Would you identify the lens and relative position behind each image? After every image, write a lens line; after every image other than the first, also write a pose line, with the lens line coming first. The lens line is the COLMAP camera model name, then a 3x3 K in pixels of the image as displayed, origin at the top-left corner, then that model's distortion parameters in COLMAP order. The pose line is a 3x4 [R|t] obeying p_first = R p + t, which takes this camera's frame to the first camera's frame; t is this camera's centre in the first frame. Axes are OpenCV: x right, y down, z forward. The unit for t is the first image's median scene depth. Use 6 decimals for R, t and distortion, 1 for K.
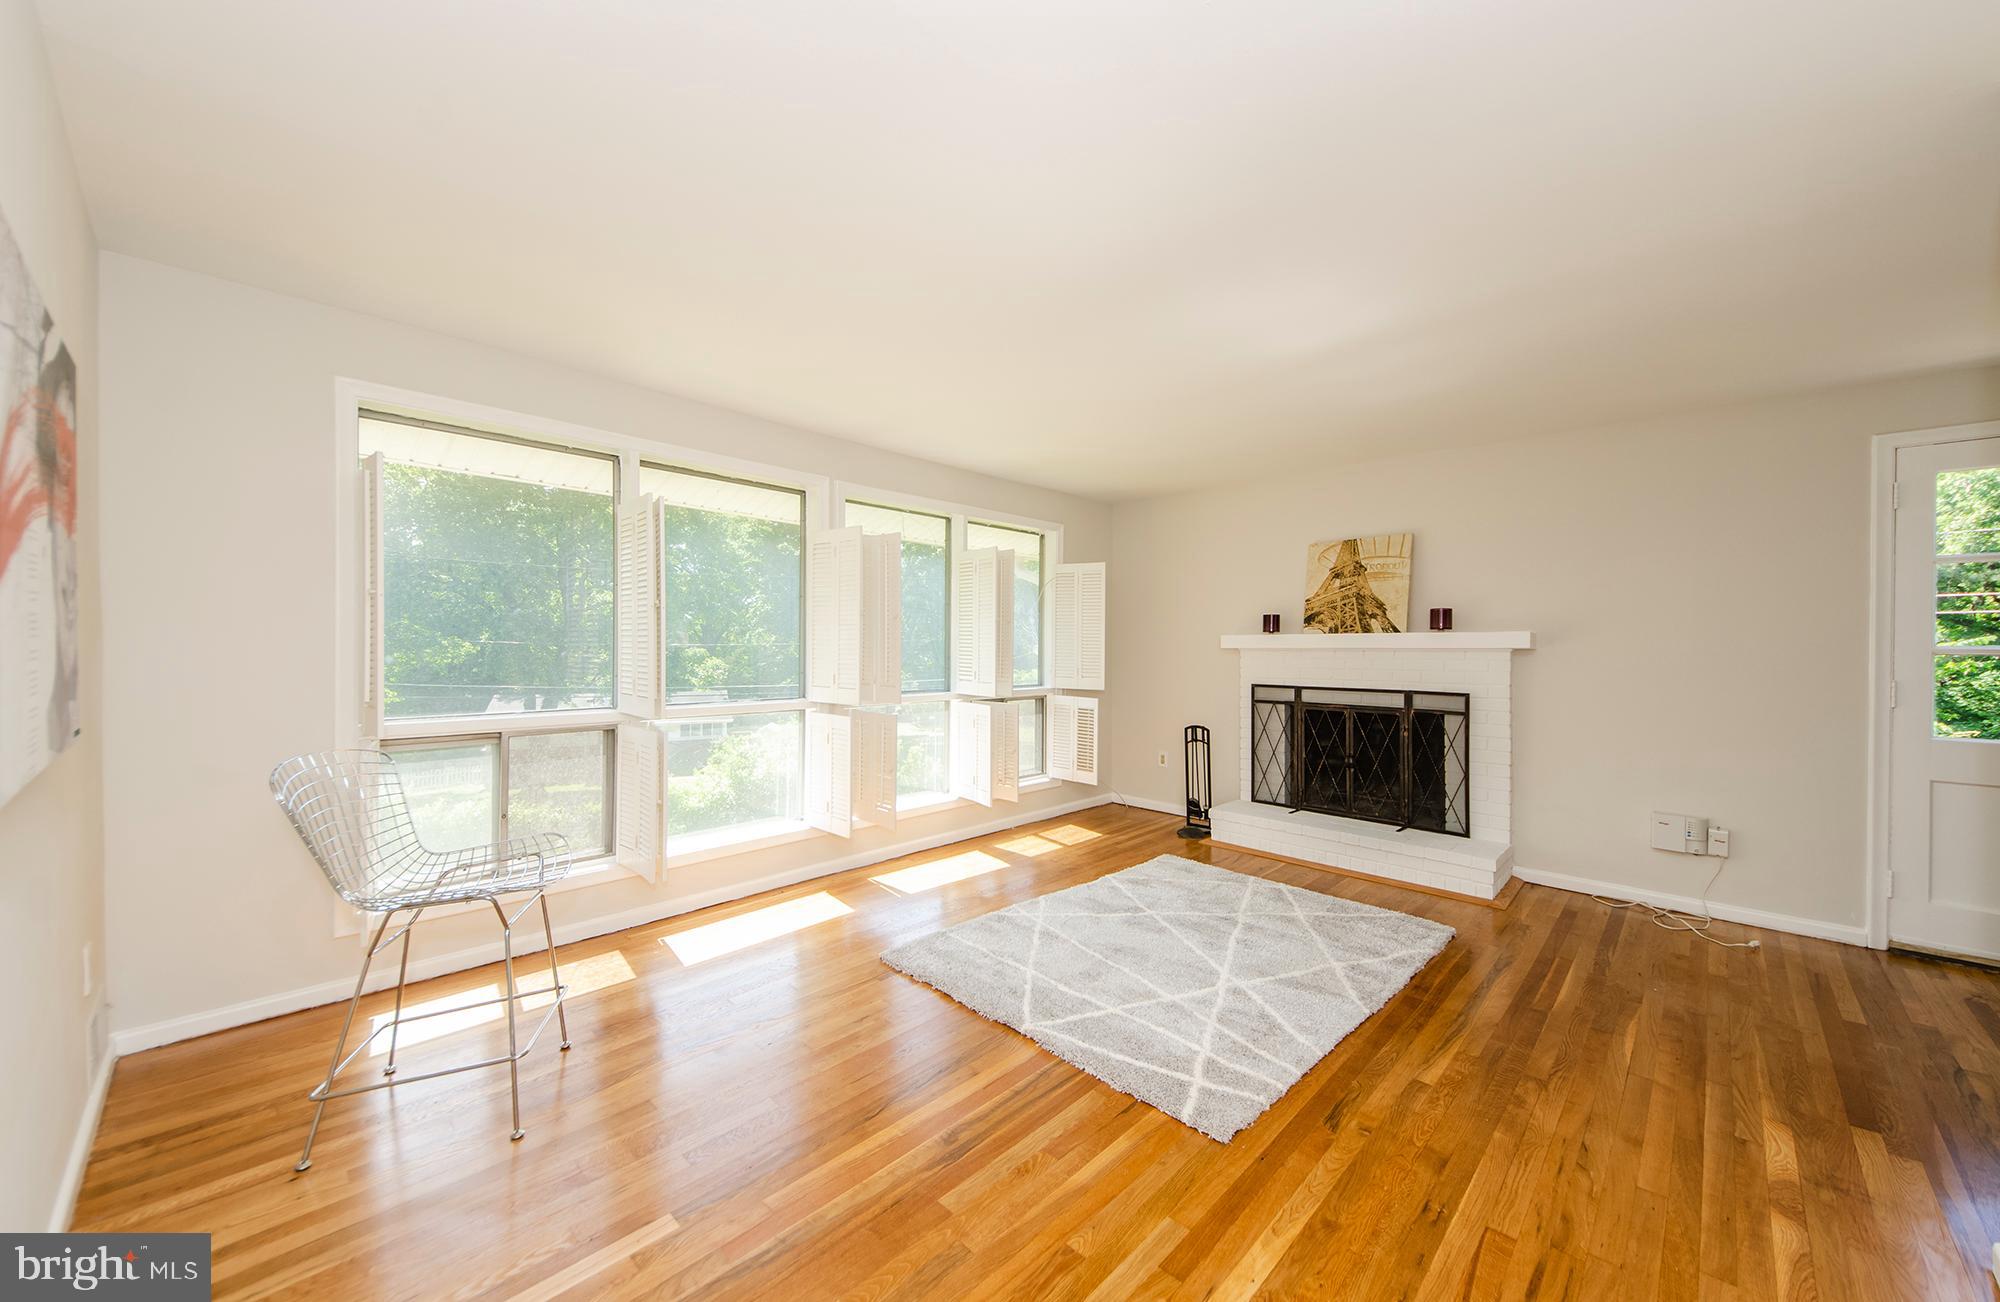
lens RADIAL K [[730.1, 0, 1000.0], [0, 730.1, 651.0], [0, 0, 1]] dist [0.027891, -0.000098]
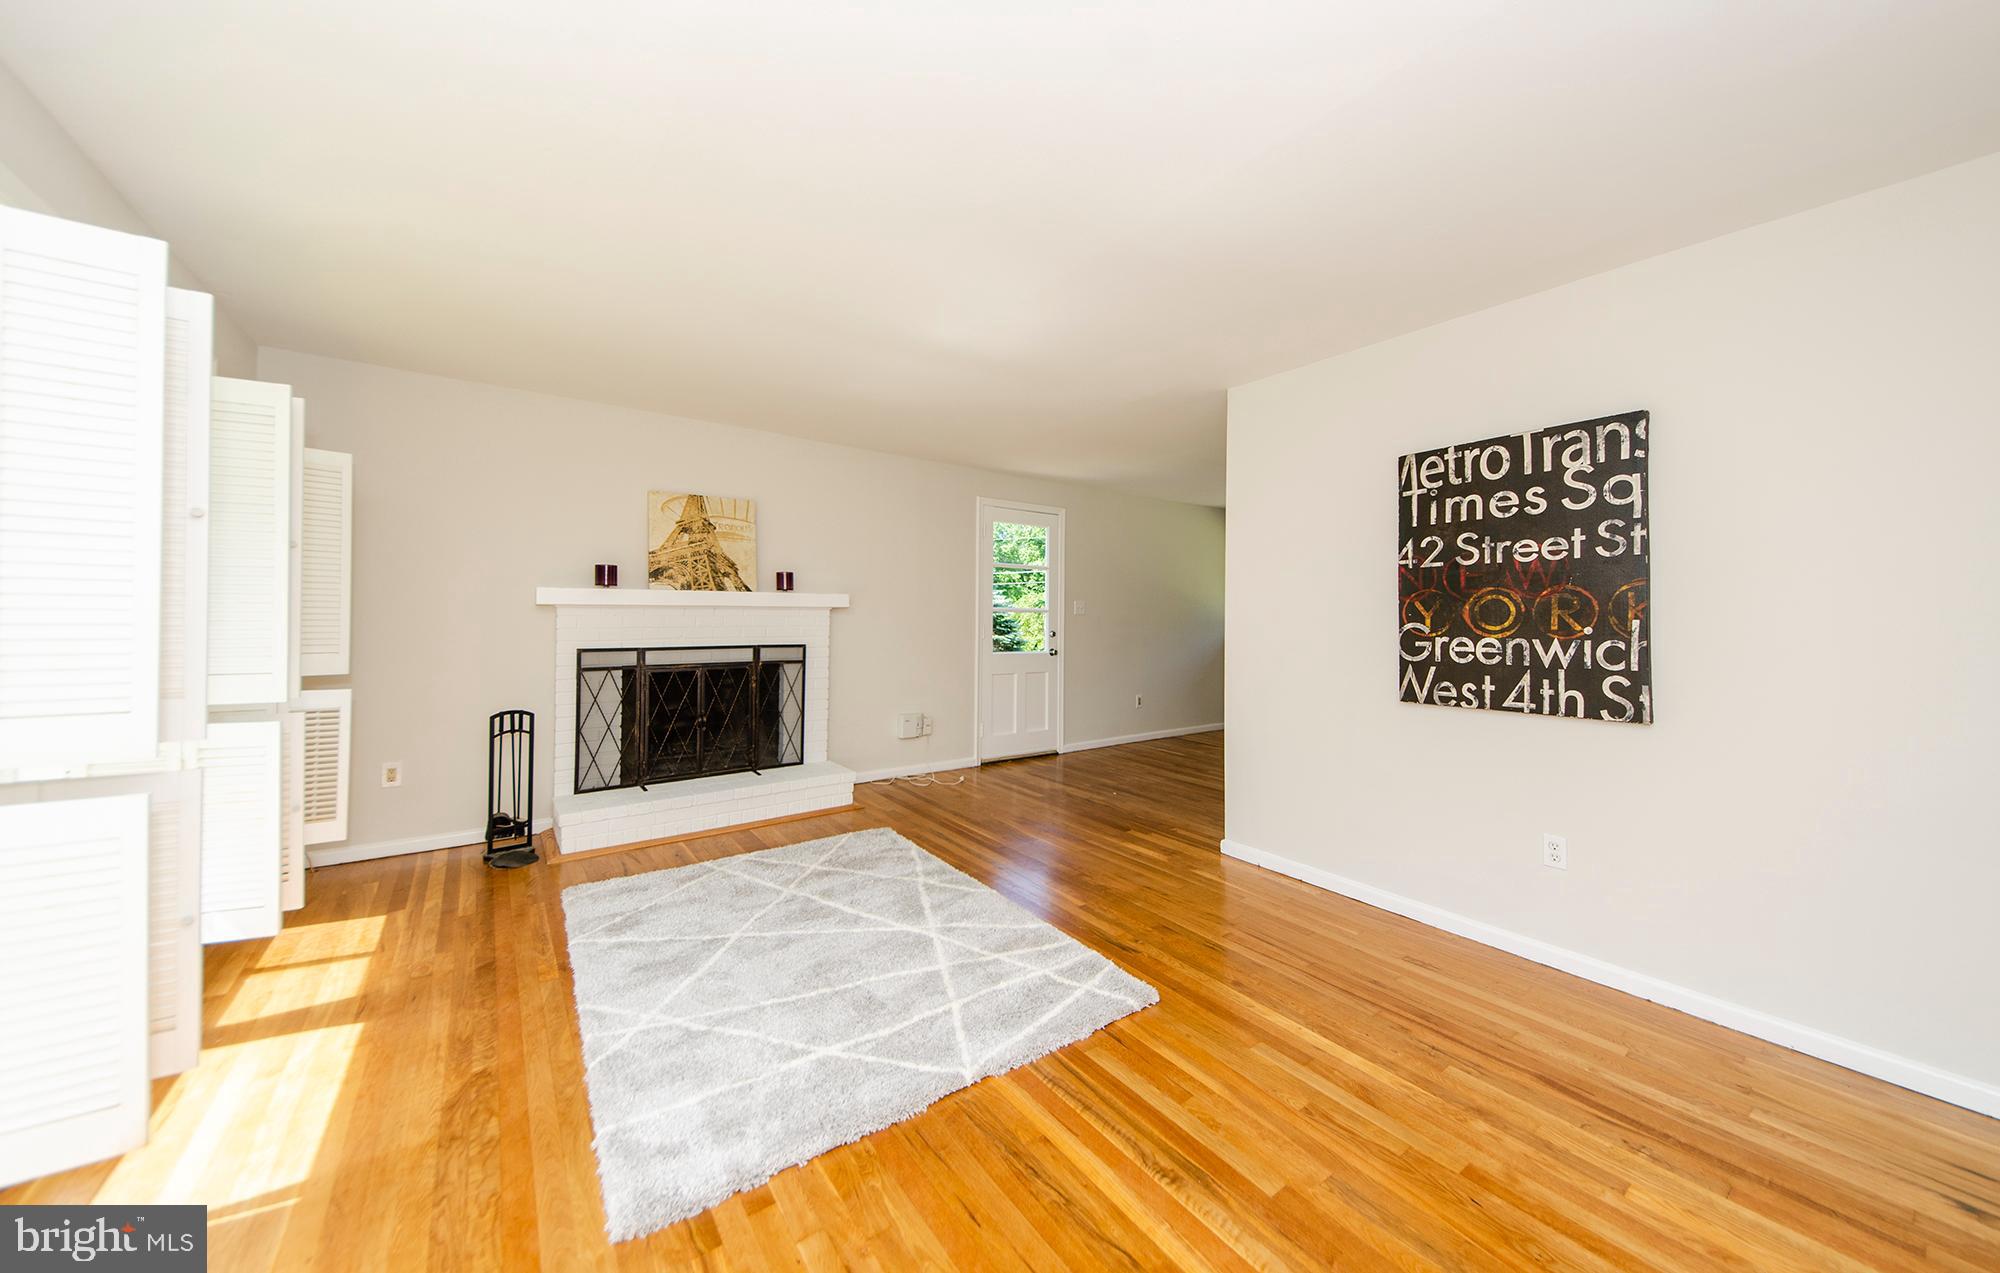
lens RADIAL K [[697.6, 0, 1000.1], [0, 697.6, 620.6], [0, 0, 1]] dist [0.056517, -0.000091]
pose [[0.163415, -0.015783, 0.986431, -0.408595], [-0.005694, 0.999840, 0.016941, -0.002433], [-0.986541, -0.008385, 0.163299, 0.469501]]
